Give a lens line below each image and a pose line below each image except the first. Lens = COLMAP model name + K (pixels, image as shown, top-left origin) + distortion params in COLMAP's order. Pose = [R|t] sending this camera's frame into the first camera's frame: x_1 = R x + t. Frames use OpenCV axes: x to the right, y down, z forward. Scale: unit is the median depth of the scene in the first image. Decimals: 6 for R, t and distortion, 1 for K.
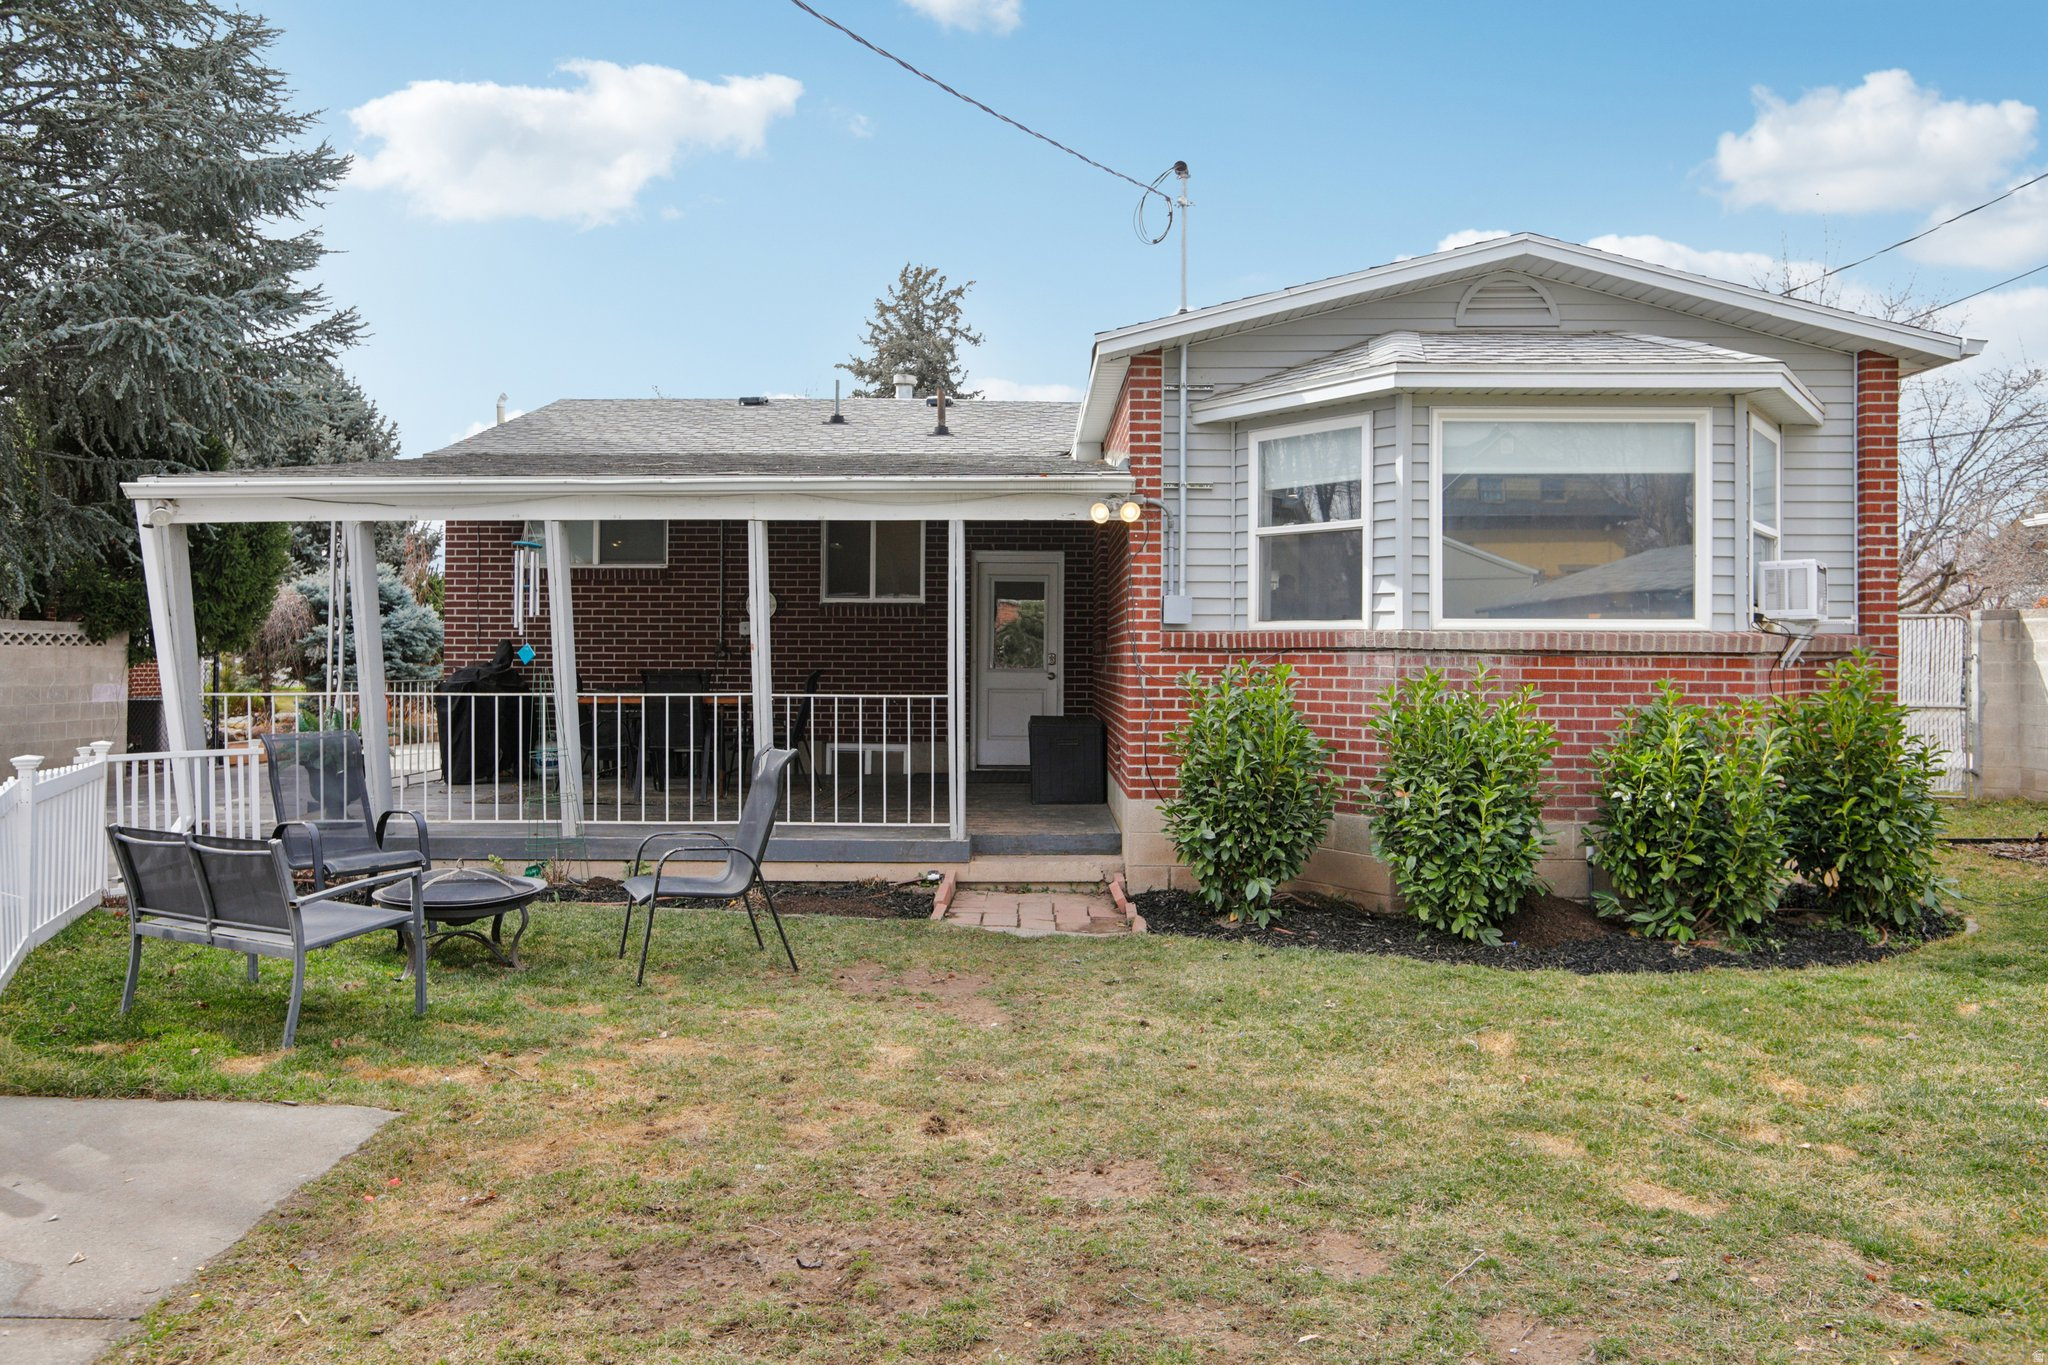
lens RADIAL K [[1354.7, 0, 1024.0], [0, 1354.7, 682.5], [0, 0, 1]] dist [0.000047, 0.000503]
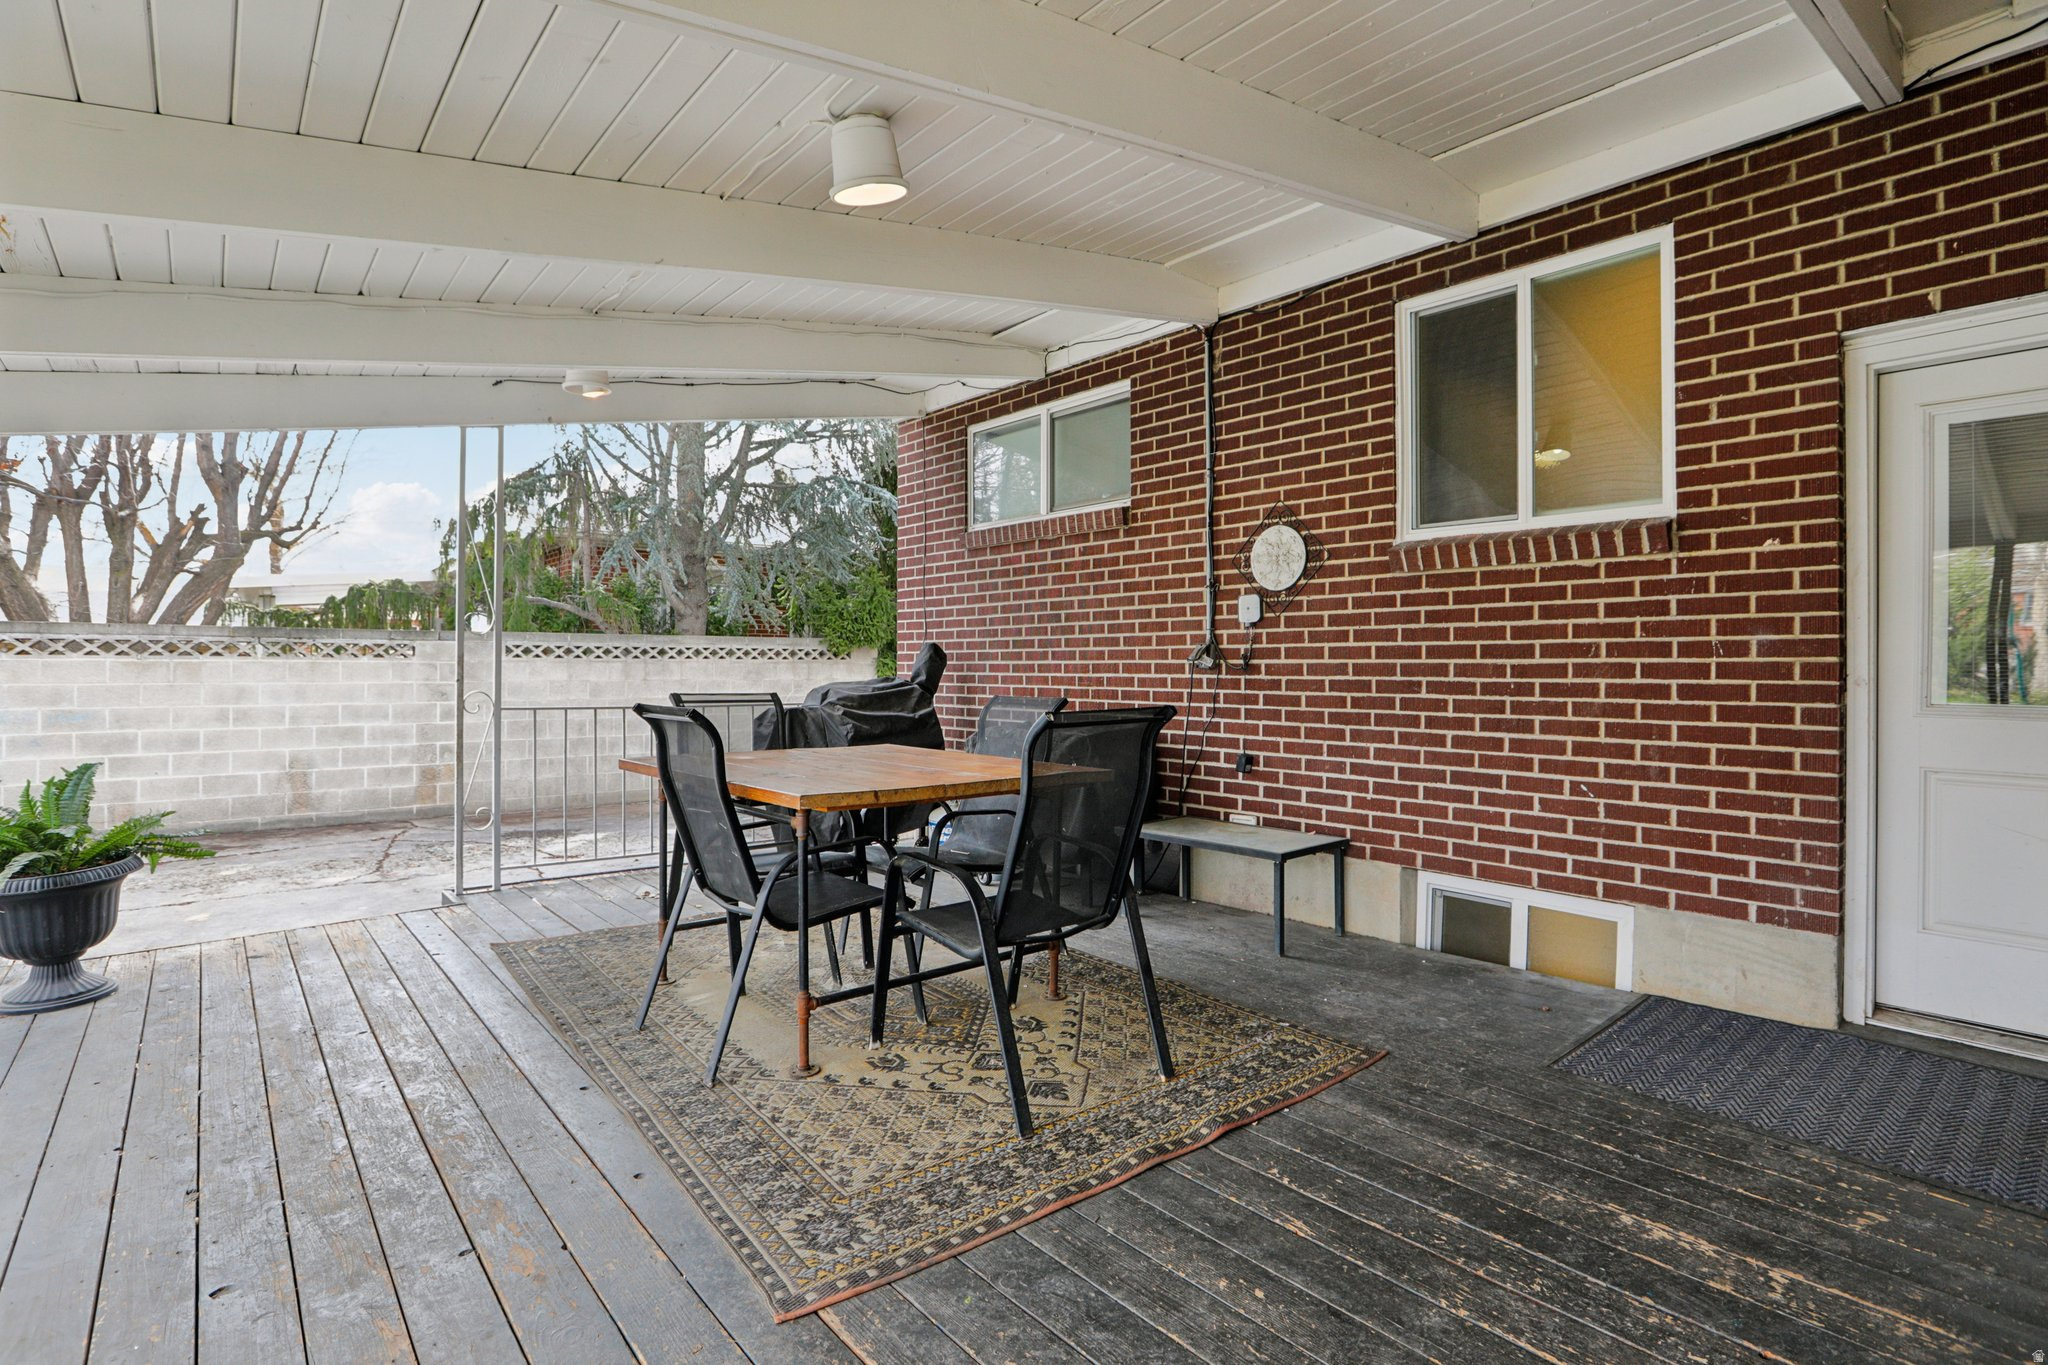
lens RADIAL K [[1021.6, 0, 1024.0], [0, 1021.6, 682.5], [0, 0, 1]] dist [0.001229, 0.000510]
pose [[0.644440, 0.007583, -0.764617, 0.021690], [-0.012507, 0.999922, -0.000624, -0.012626], [0.764553, 0.009966, 0.644484, 0.699167]]
